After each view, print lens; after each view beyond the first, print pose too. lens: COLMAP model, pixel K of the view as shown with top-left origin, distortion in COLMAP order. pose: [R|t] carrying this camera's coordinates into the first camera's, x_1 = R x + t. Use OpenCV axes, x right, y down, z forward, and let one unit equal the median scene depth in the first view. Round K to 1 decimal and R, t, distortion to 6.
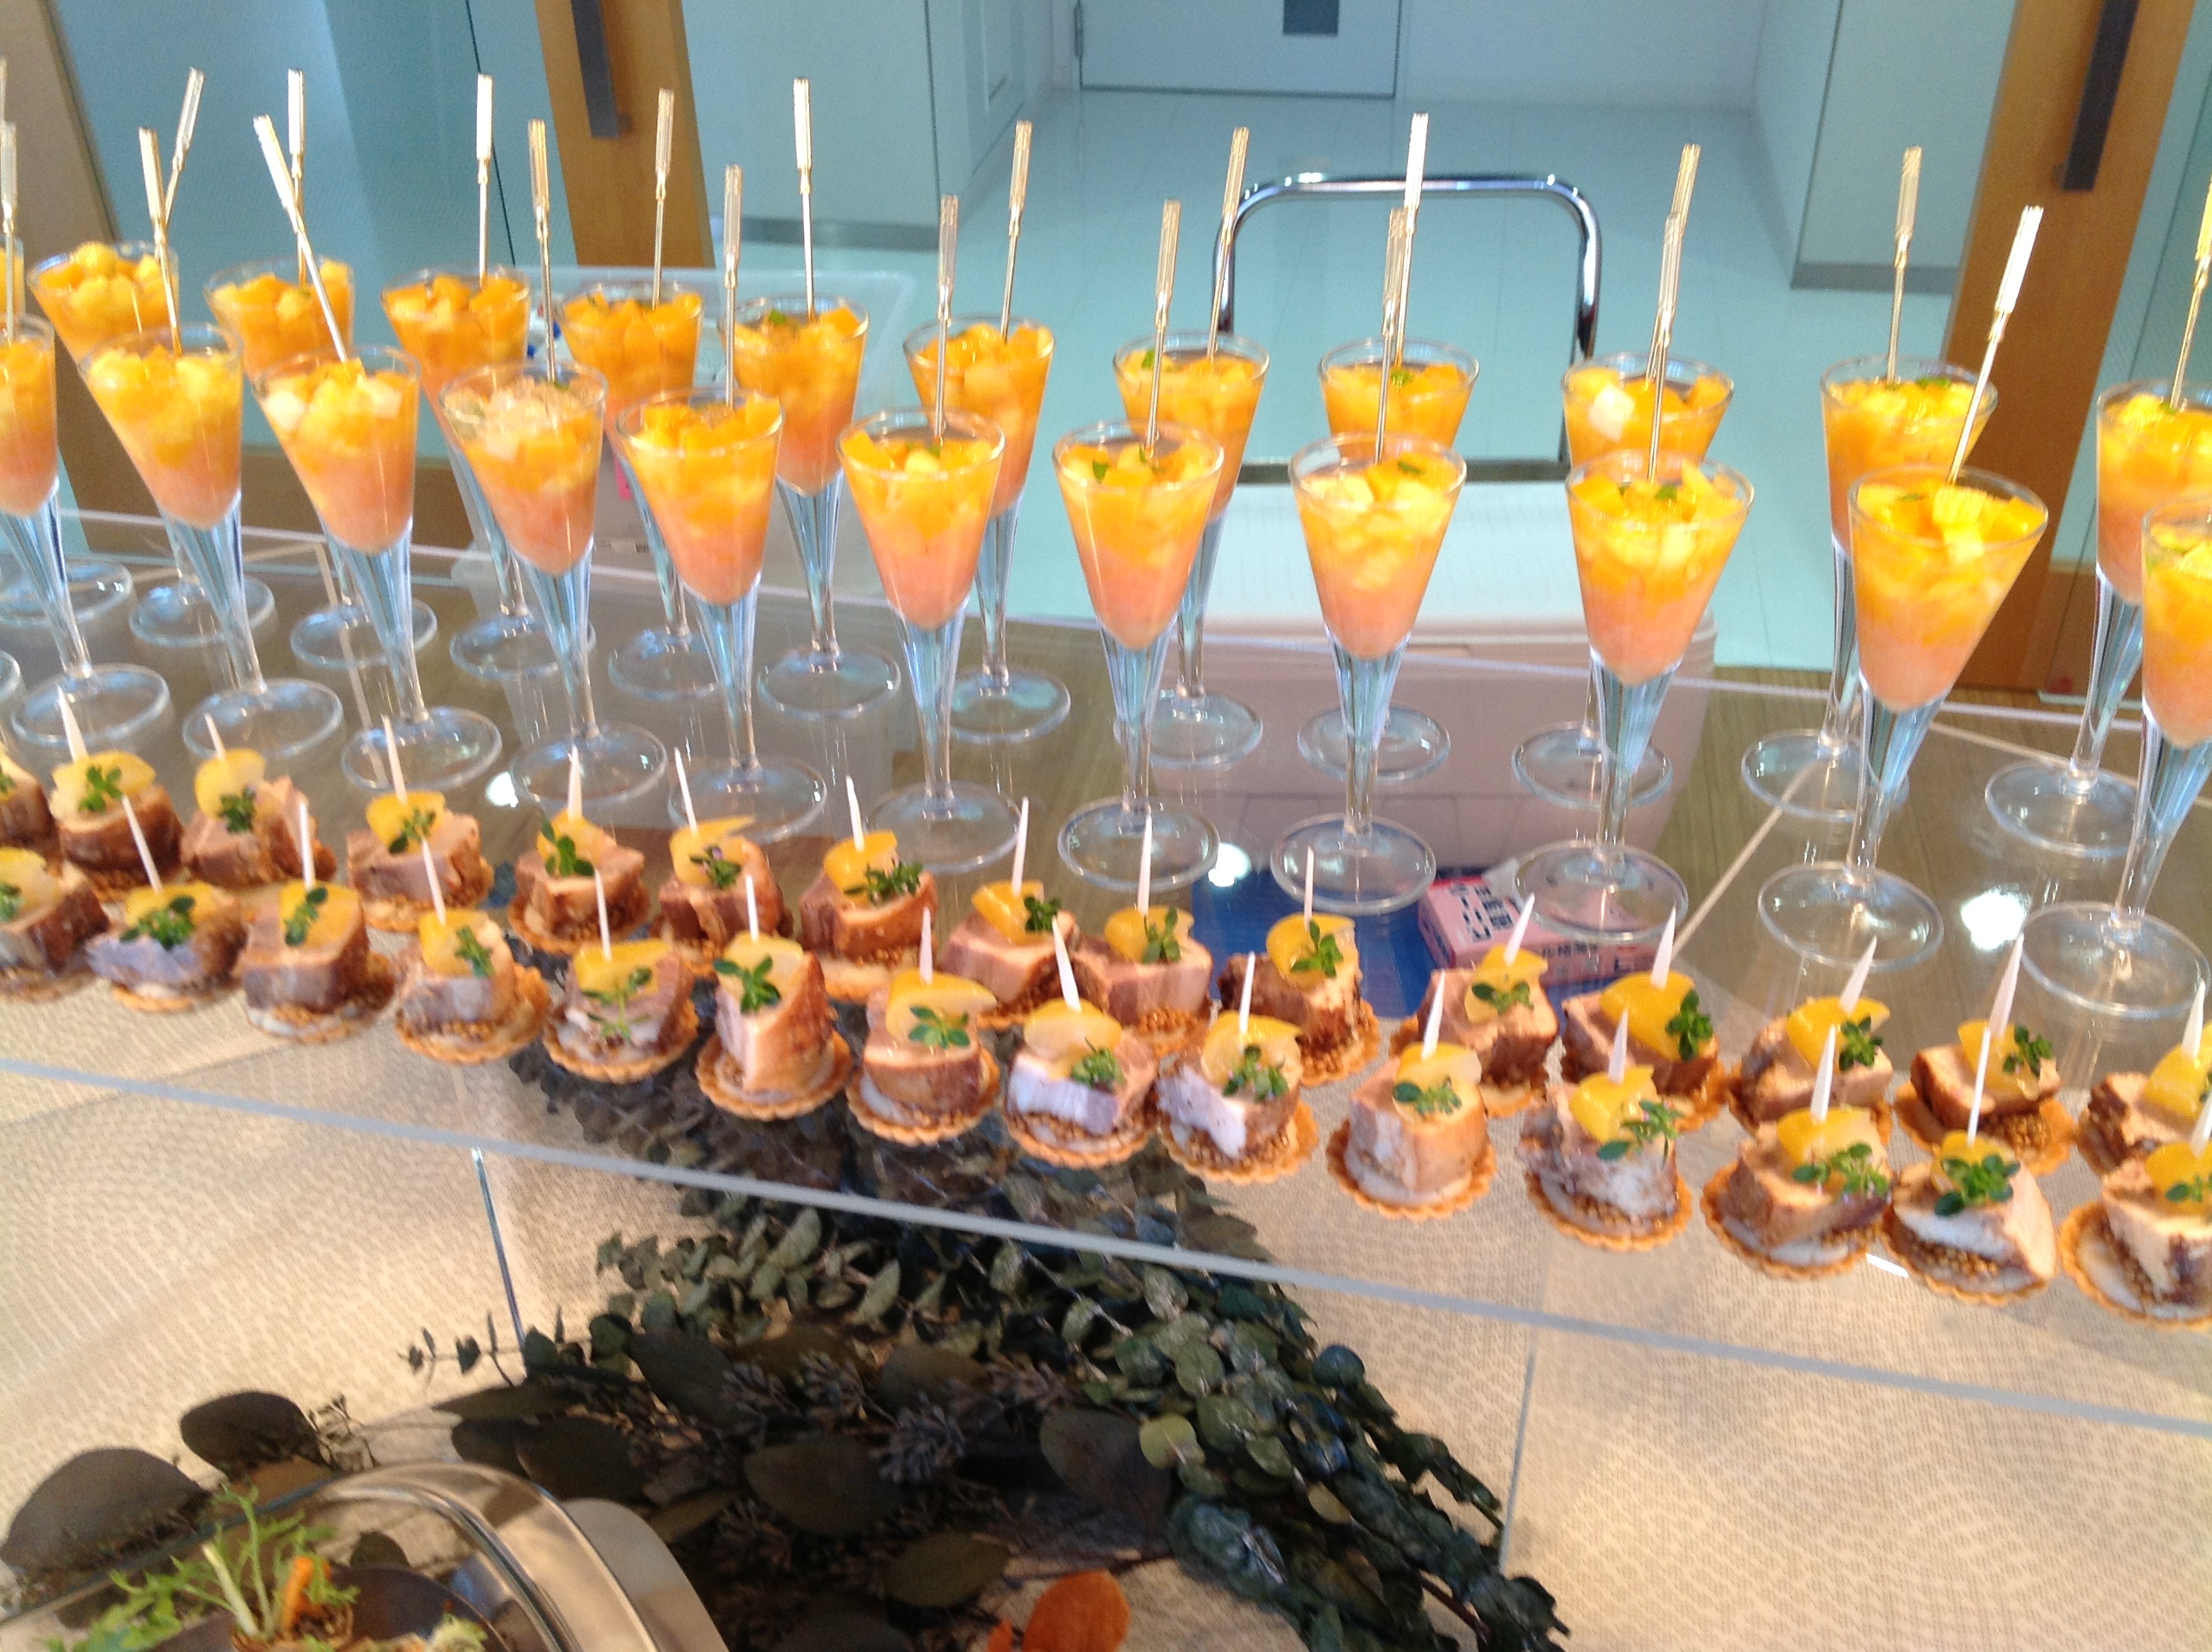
lens RADIAL K [[2039.0, 0, 1102.9], [0, 2039.0, 835.4], [0, 0, 1]] dist [0.124959, -0.283338]
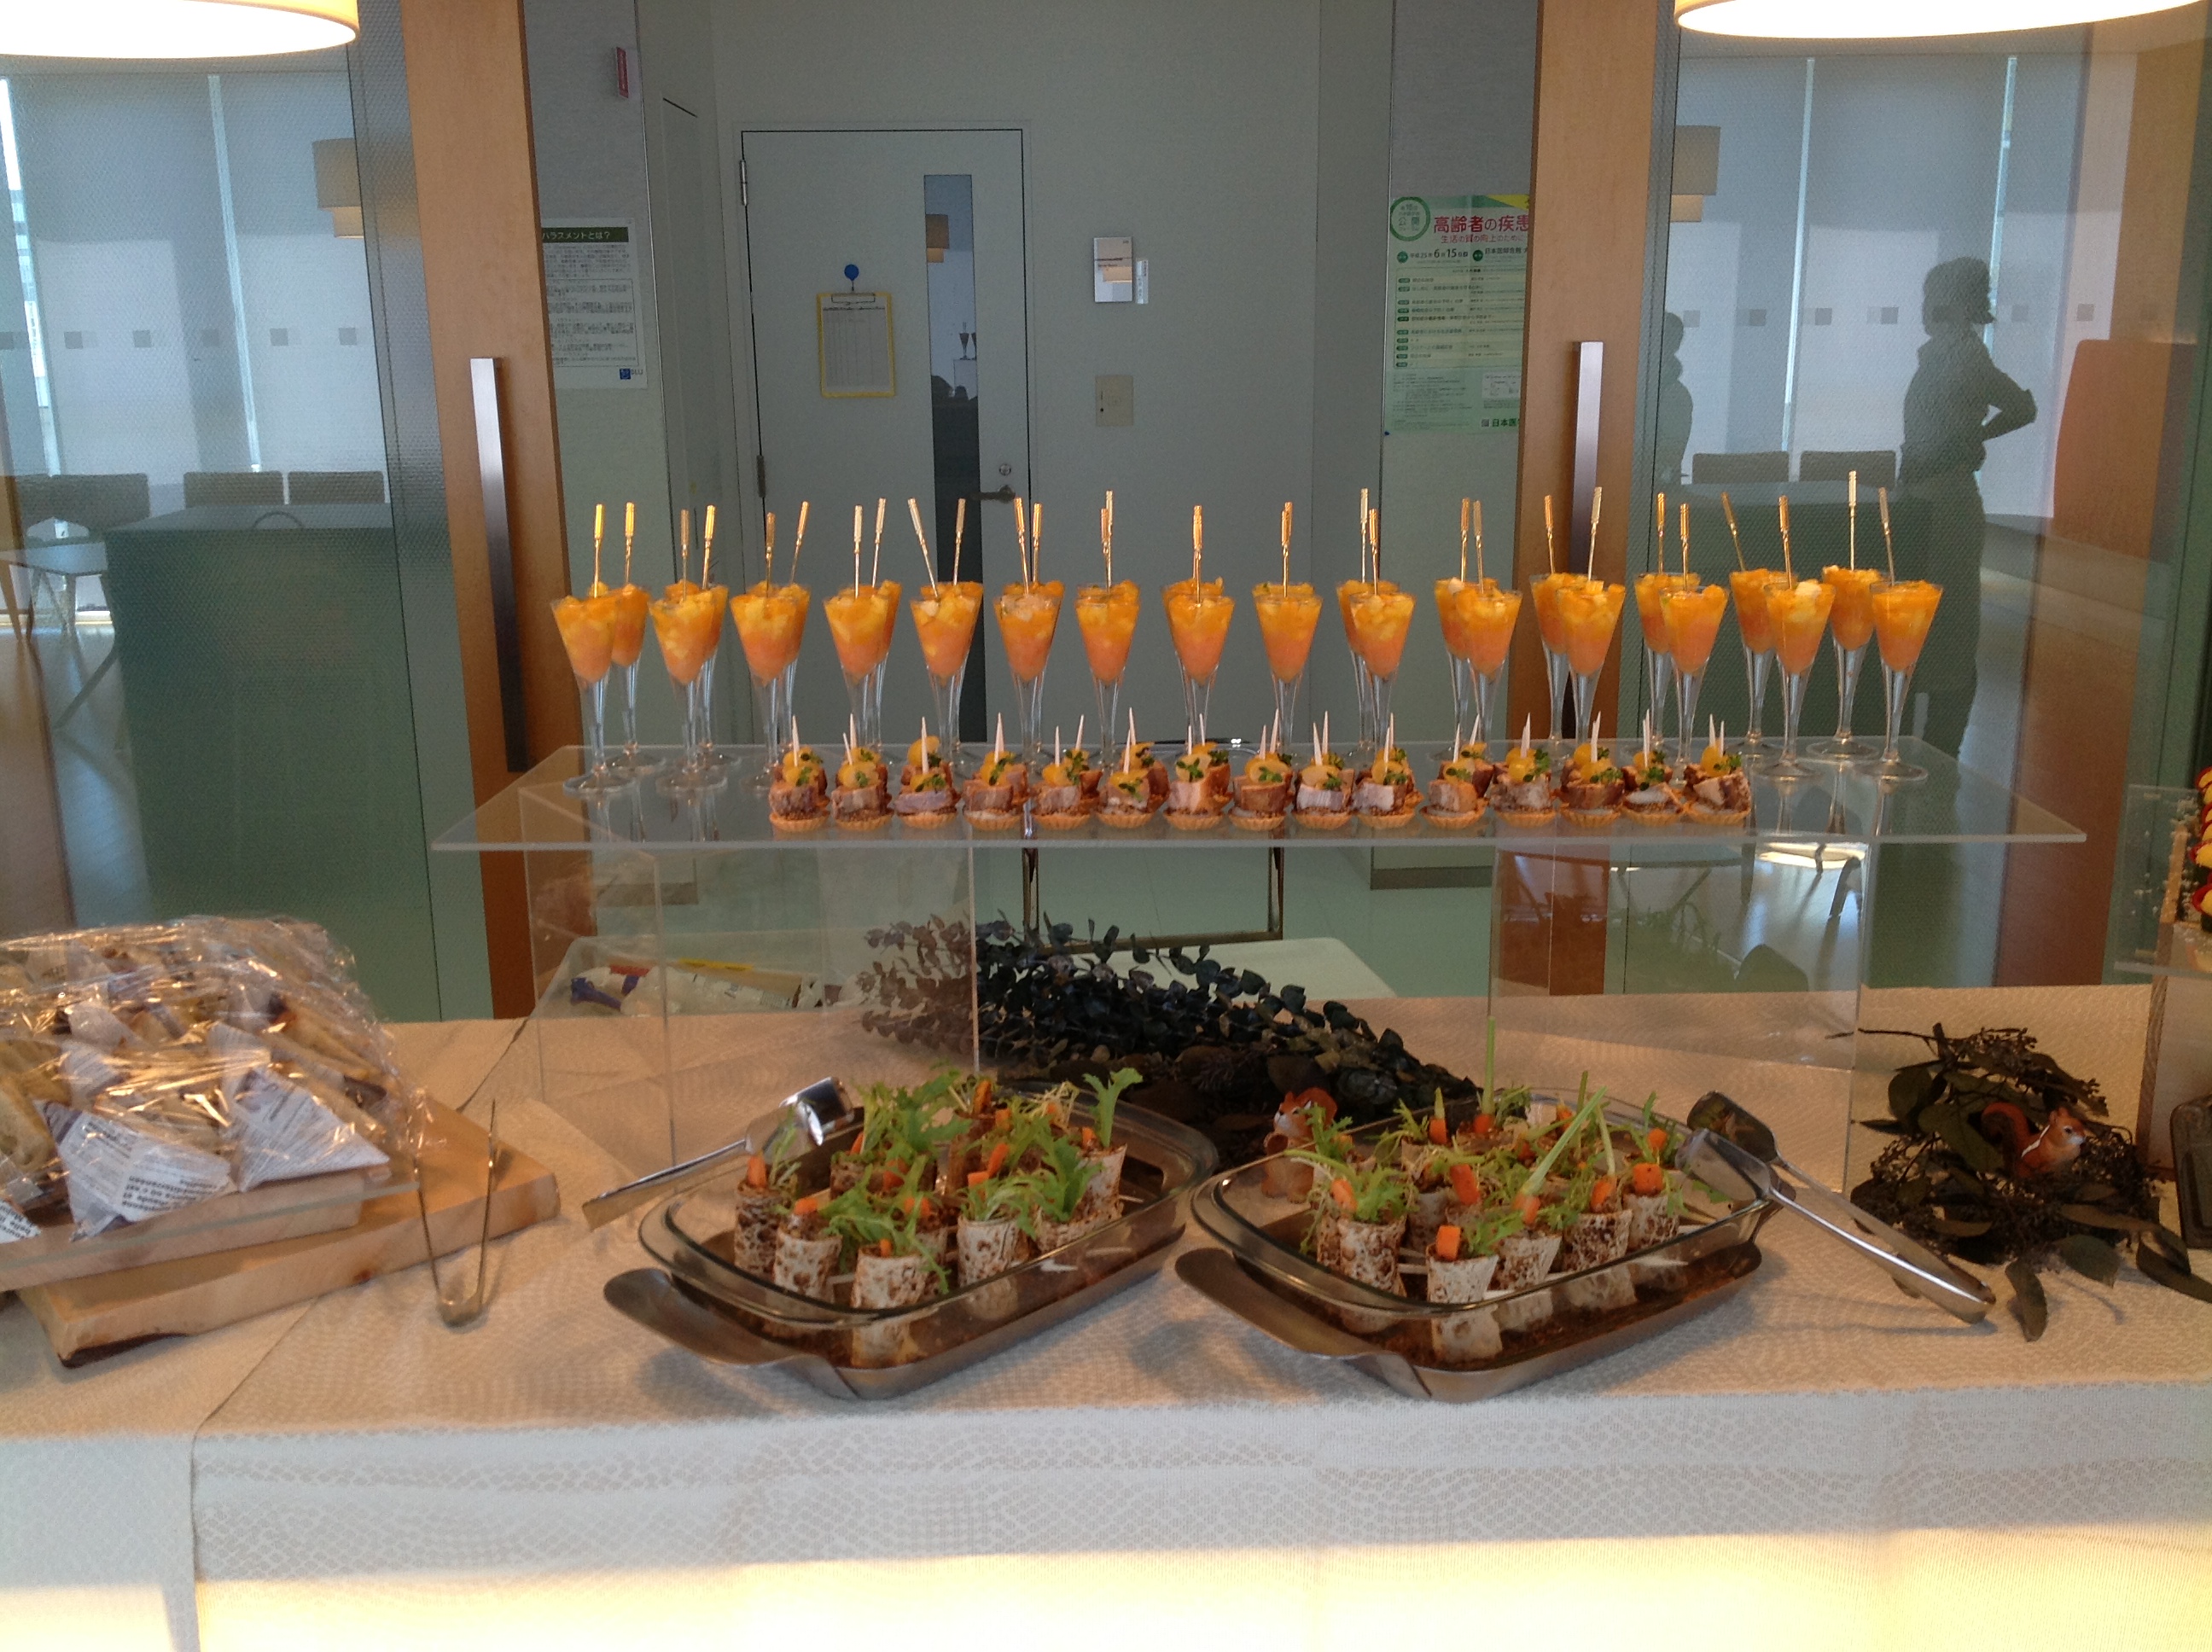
lens RADIAL K [[2039.0, 0, 1102.9], [0, 2039.0, 835.4], [0, 0, 1]] dist [0.124959, -0.283338]
pose [[0.976889, -0.052361, 0.207235, -0.740581], [0.120322, 0.936040, -0.330683, 0.891048], [-0.176666, 0.347976, 0.920707, -1.179961]]
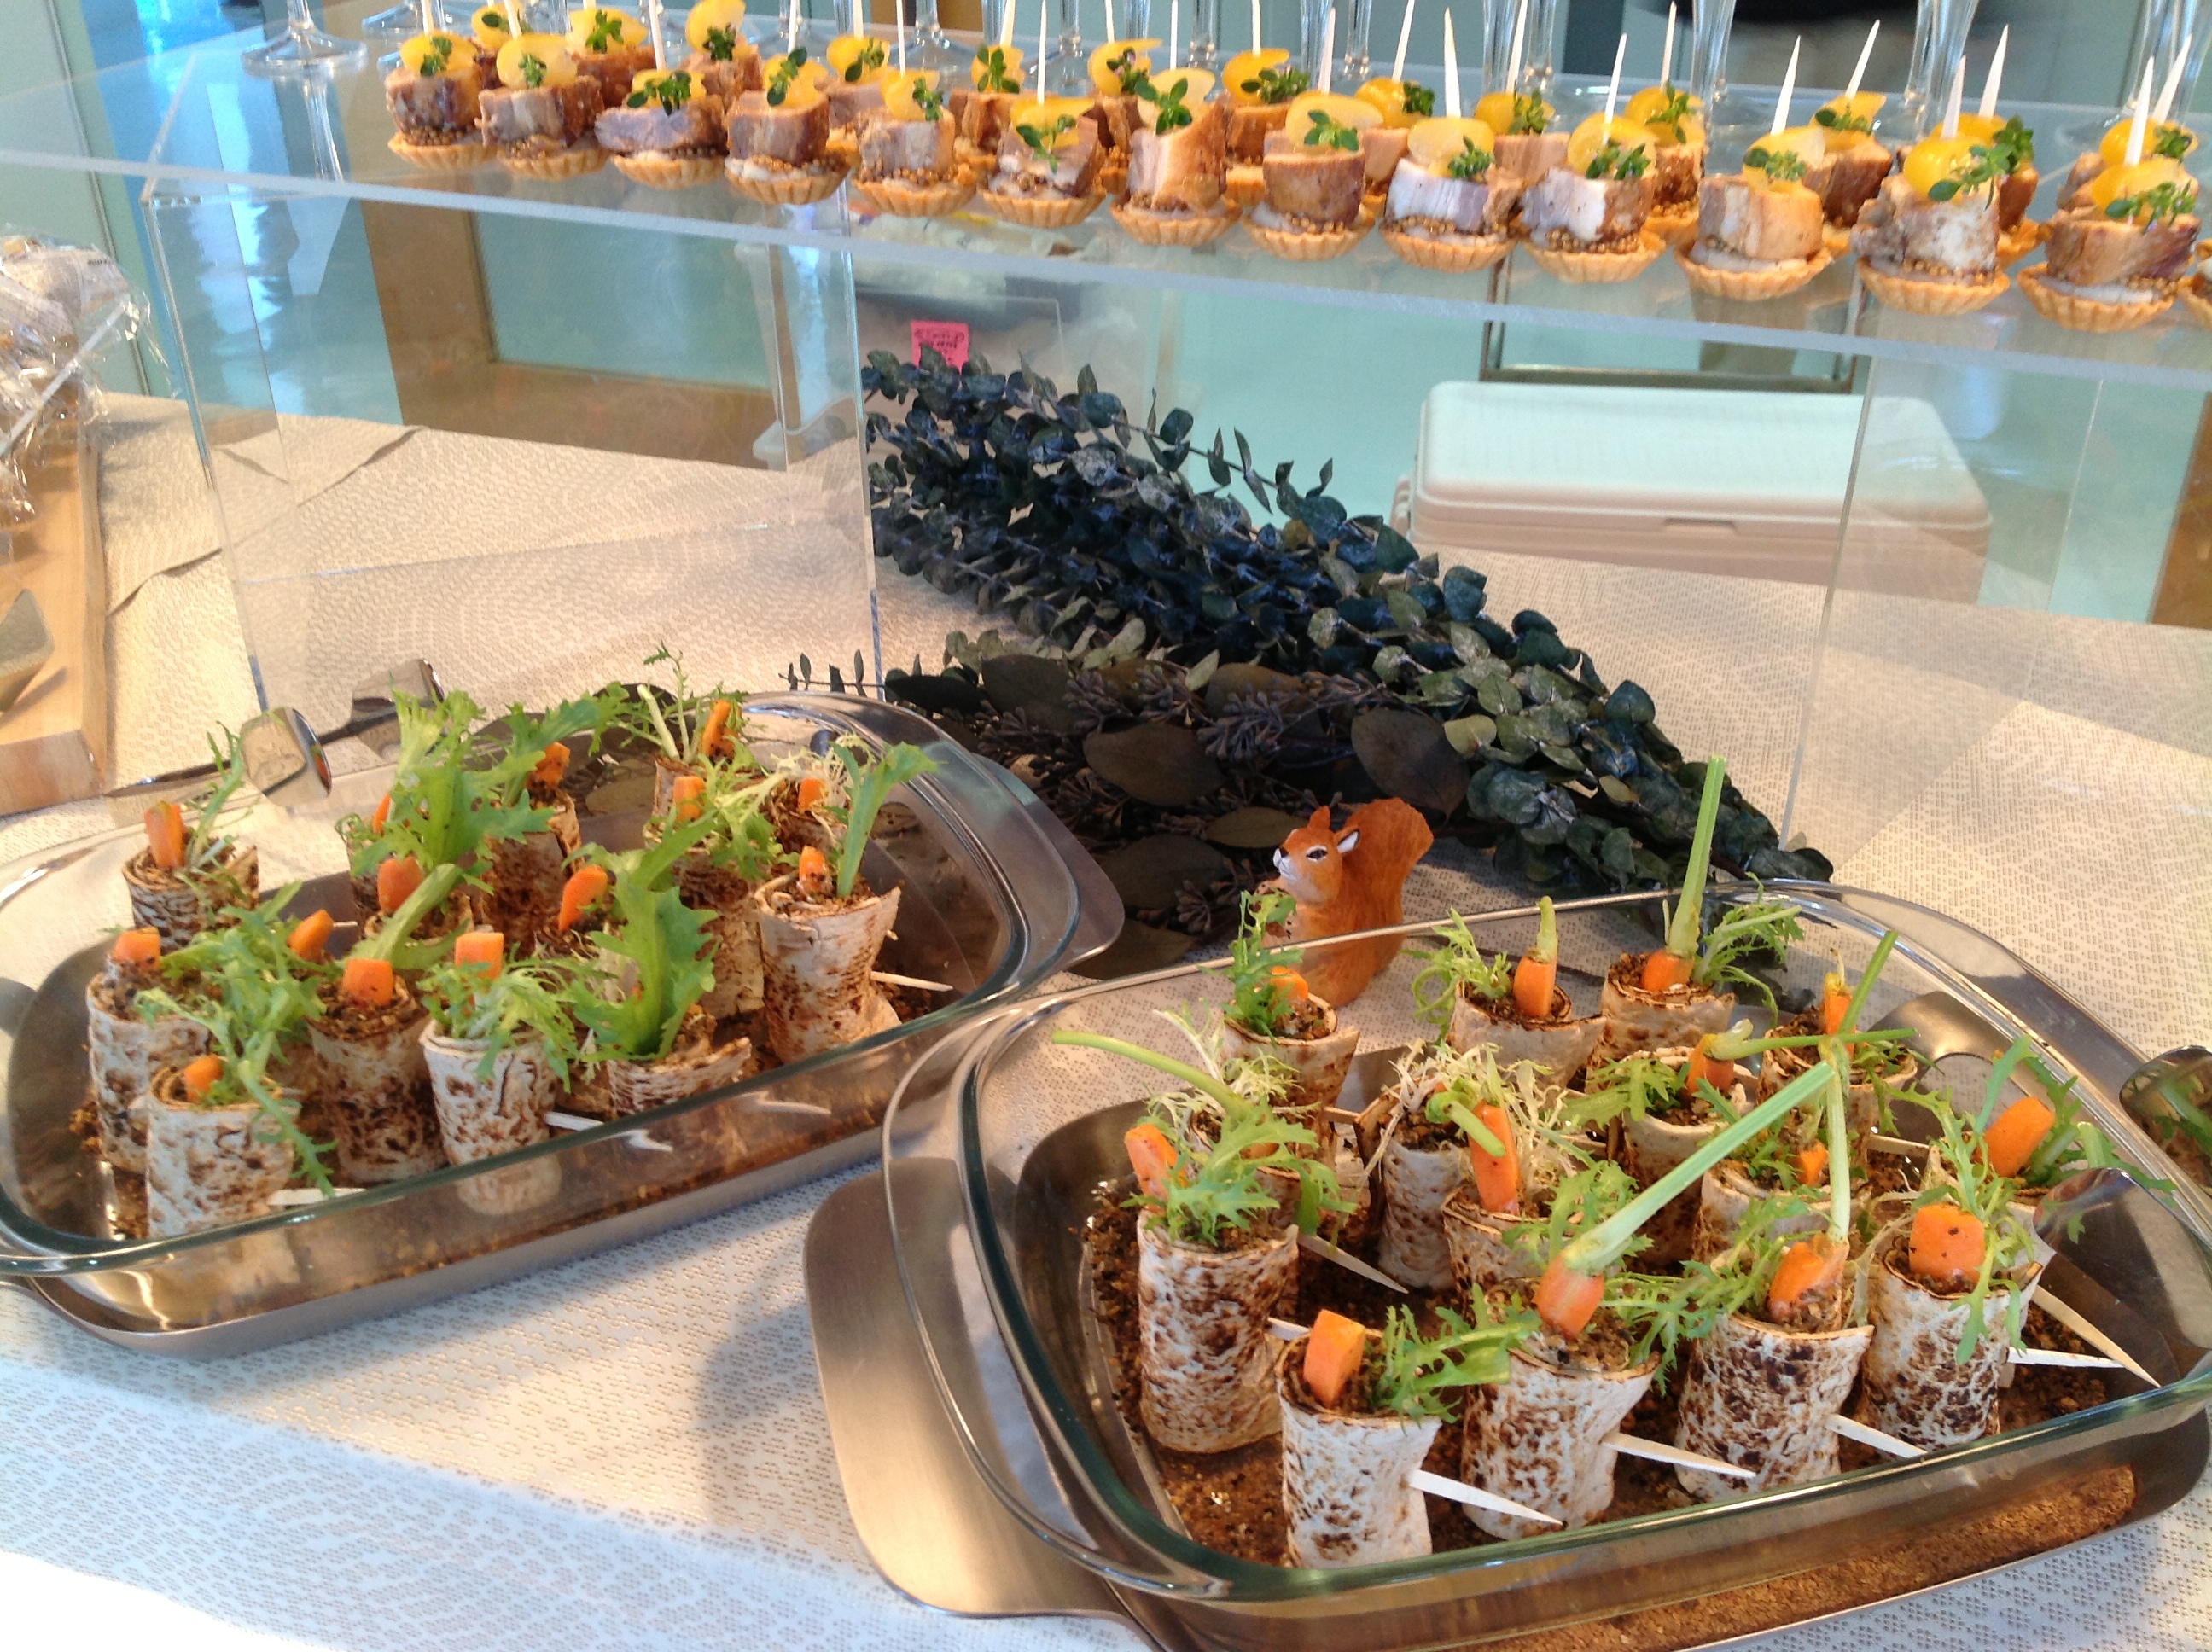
lens RADIAL K [[2039.0, 0, 1102.9], [0, 2039.0, 835.4], [0, 0, 1]] dist [0.124959, -0.283338]
pose [[0.992192, 0.068808, -0.104023, -0.054183], [-0.073233, 0.996539, -0.039331, 0.482966], [0.100957, 0.046642, 0.993797, -0.122415]]
